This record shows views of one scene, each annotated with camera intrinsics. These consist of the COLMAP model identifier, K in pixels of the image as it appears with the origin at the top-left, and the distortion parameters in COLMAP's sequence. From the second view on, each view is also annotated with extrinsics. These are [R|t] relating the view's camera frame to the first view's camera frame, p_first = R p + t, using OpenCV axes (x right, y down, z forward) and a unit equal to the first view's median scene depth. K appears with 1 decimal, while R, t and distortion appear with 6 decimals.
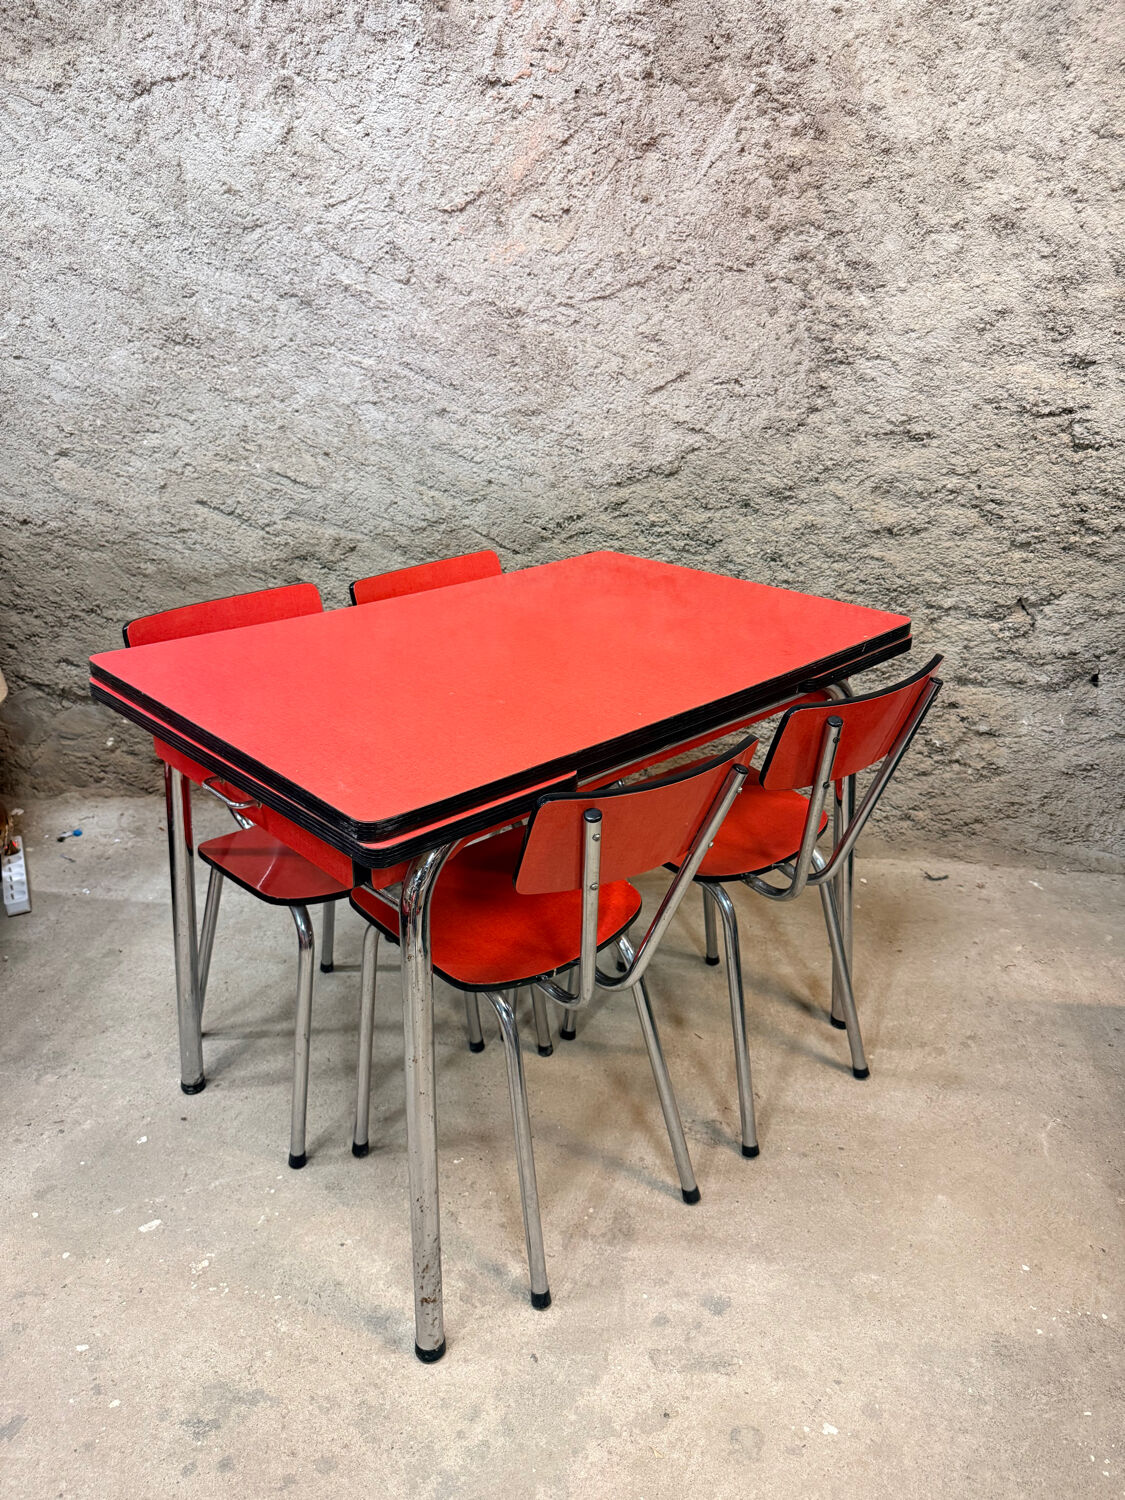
lens RADIAL K [[1063.2, 0, 560.6], [0, 1063.2, 749.0], [0, 0, 1]] dist [0.011093, -0.018949]
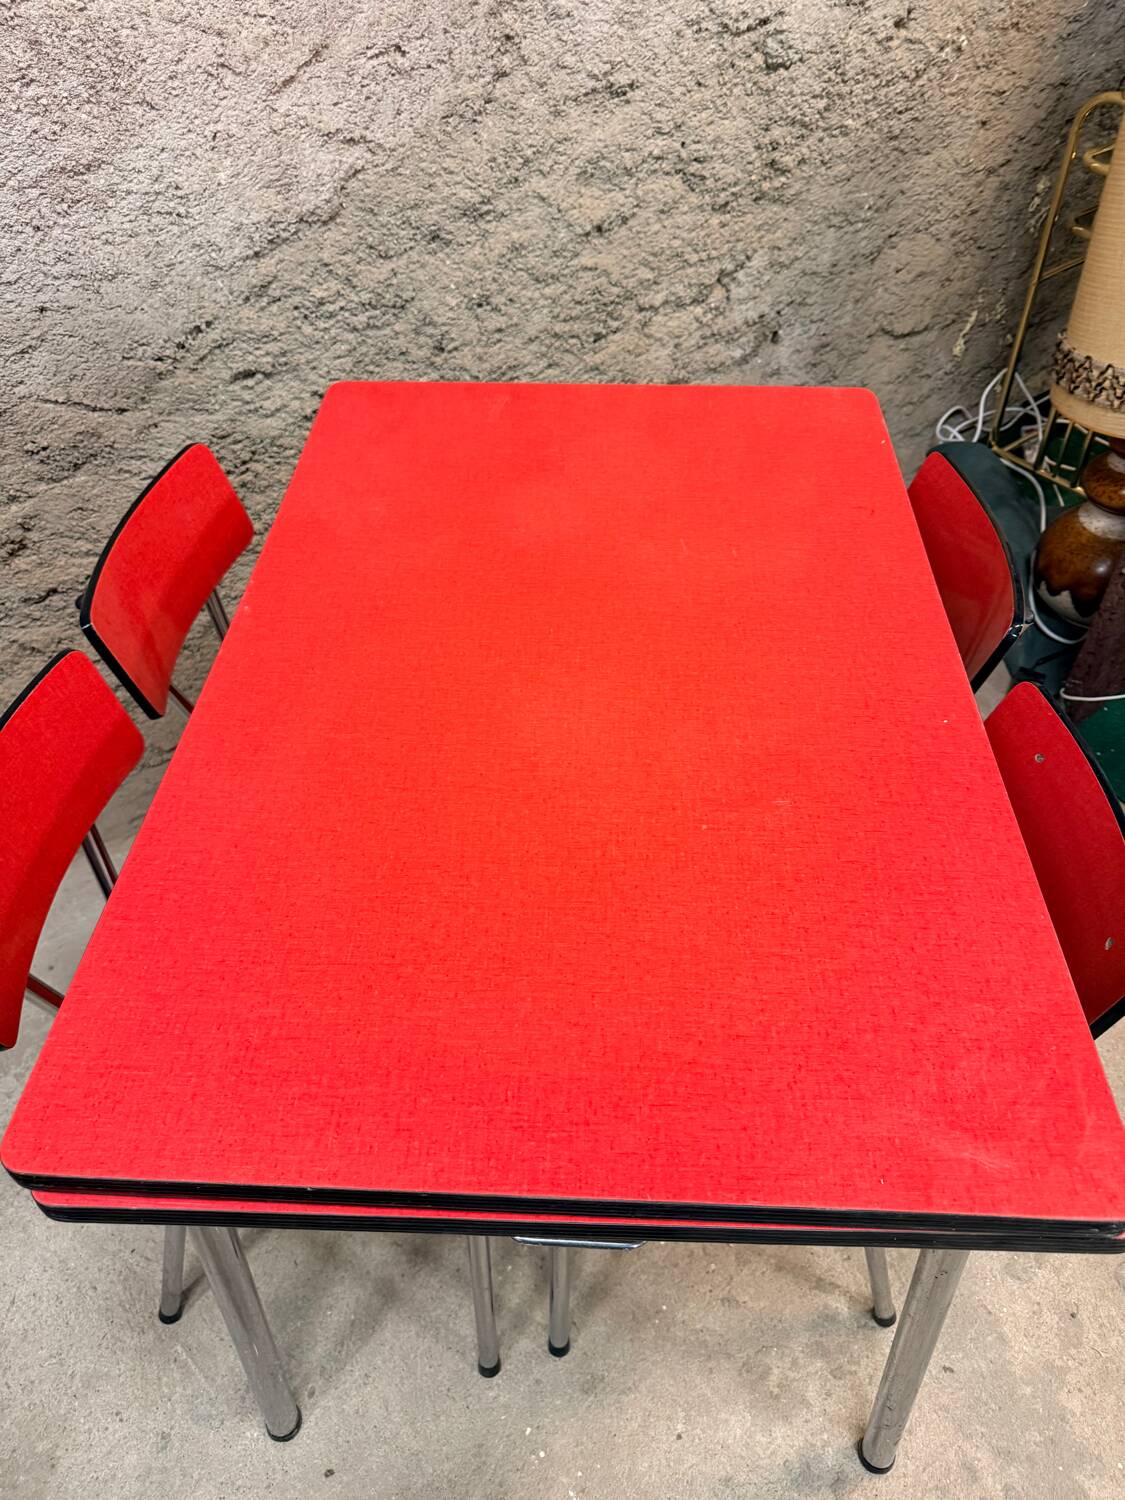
lens RADIAL K [[1070.1, 0, 566.1], [0, 1070.1, 749.2], [0, 0, 1]] dist [-0.005949, -0.002246]
pose [[0.718048, -0.497710, 0.486510, -0.278025], [0.284950, 0.847972, 0.446931, -0.246014], [-0.634989, -0.182287, 0.750706, 0.382562]]
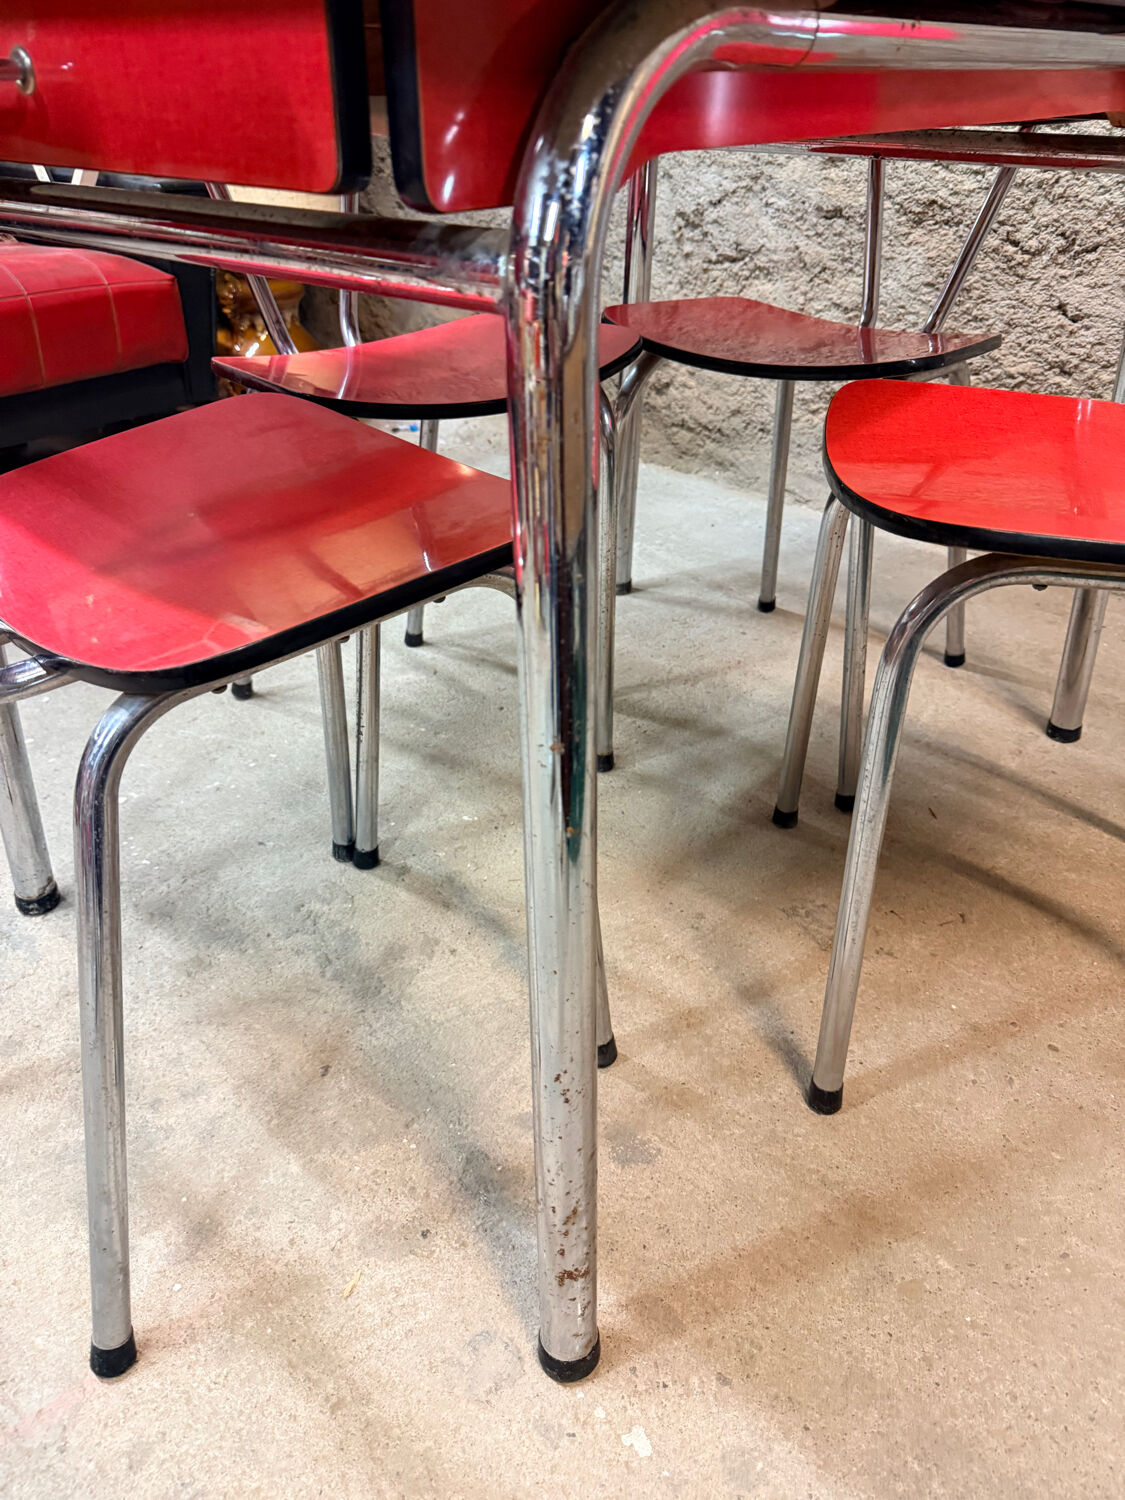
lens RADIAL K [[1078.1, 0, 556.3], [0, 1078.1, 753.5], [0, 0, 1]] dist [-0.013982, 0.000637]
pose [[0.816926, 0.309339, -0.486767, 0.214501], [-0.225114, 0.948070, 0.224695, 0.134185], [0.530996, -0.073981, 0.844139, 0.339193]]
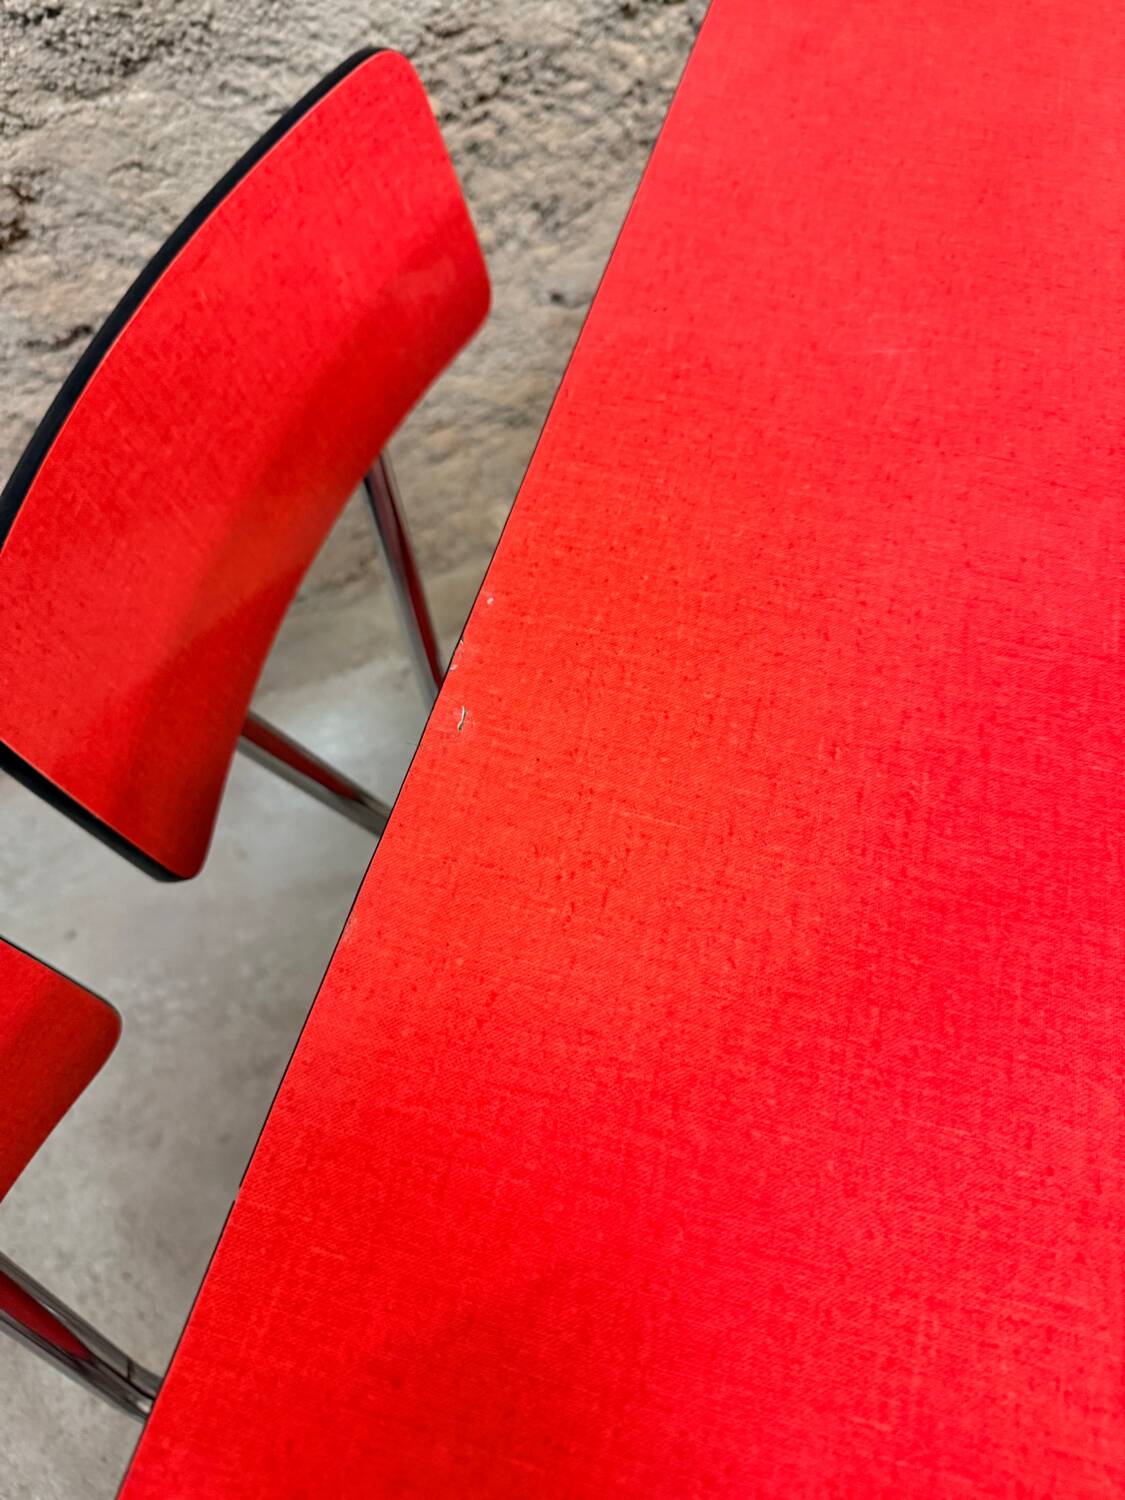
lens RADIAL K [[1093.3, 0, 558.5], [0, 1093.3, 753.2], [0, 0, 1]] dist [-0.025365, 0.001692]
pose [[0.858231, -0.451100, 0.244844, -0.141448], [0.205214, 0.738825, 0.641892, -0.211381], [-0.470454, -0.500646, 0.726654, 0.739186]]
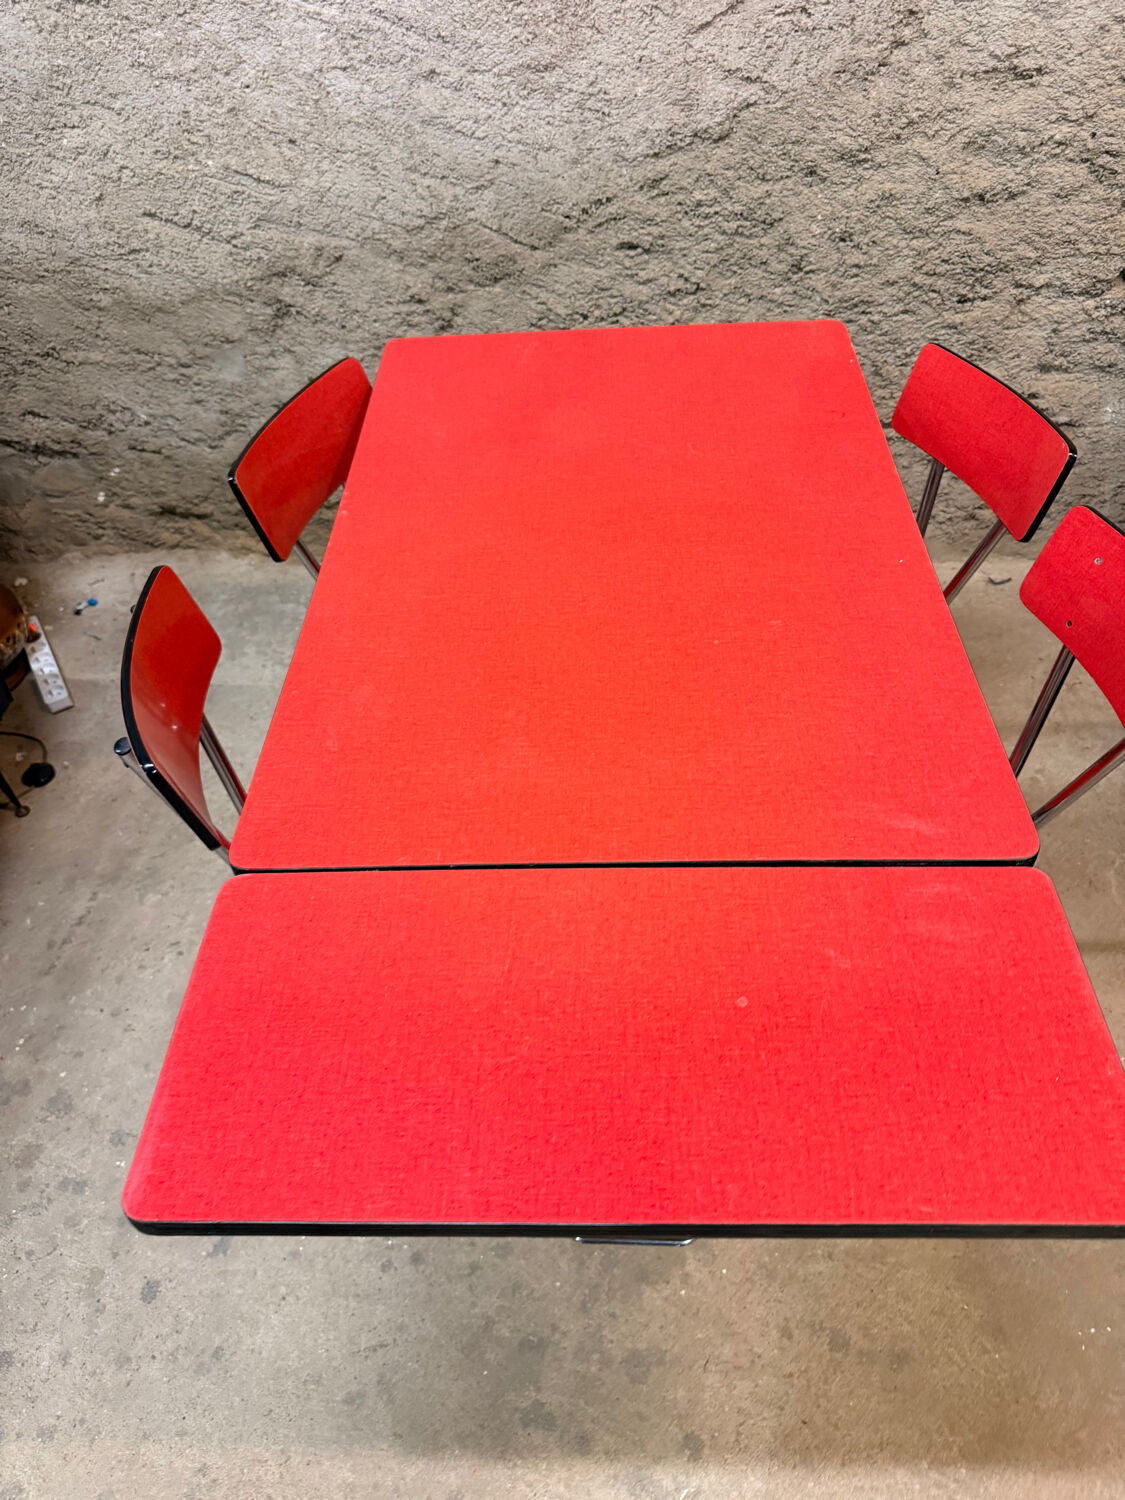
lens RADIAL K [[1070.1, 0, 572.8], [0, 1070.1, 753.6], [0, 0, 1]] dist [-0.011376, 0.003697]
pose [[0.996010, -0.088980, 0.006847, -0.058998], [0.079756, 0.921930, 0.379057, -0.149799], [-0.040041, -0.376999, 0.925348, 0.069468]]
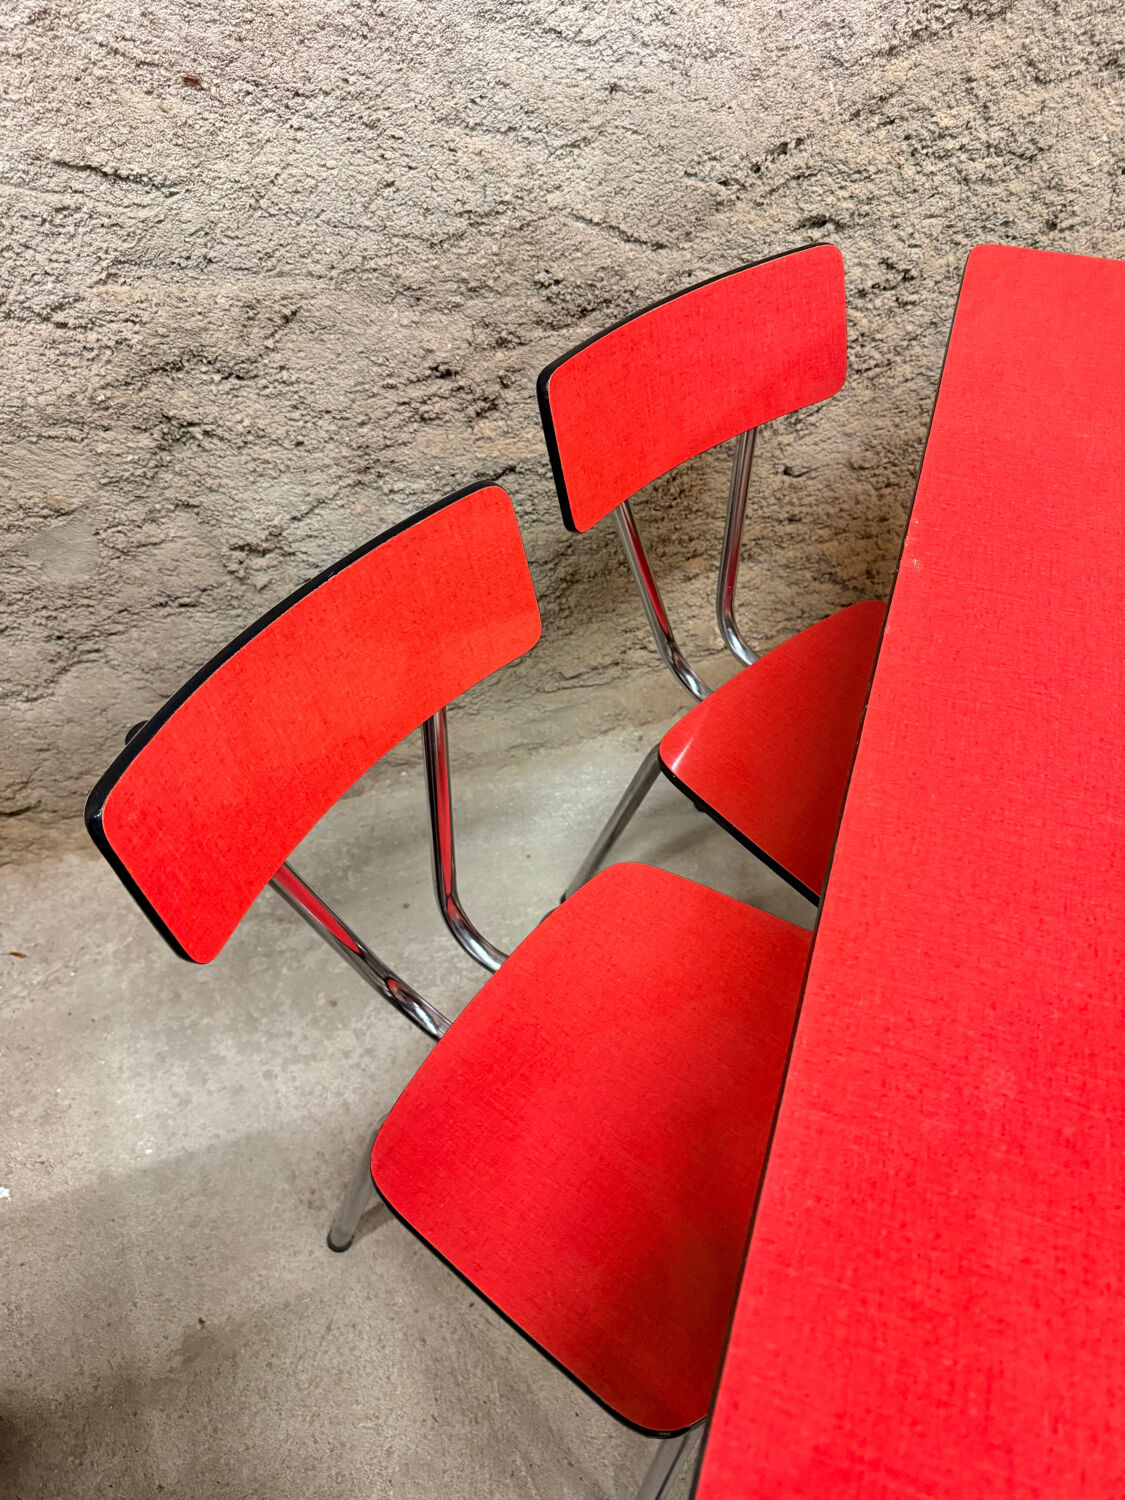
lens RADIAL K [[1067.7, 0, 568.0], [0, 1067.7, 739.5], [0, 0, 1]] dist [-0.004665, -0.007843]
pose [[0.886098, -0.354048, 0.299133, -0.318260], [0.191729, 0.867562, 0.458886, -0.243485], [-0.421984, -0.349265, 0.836626, 0.614627]]
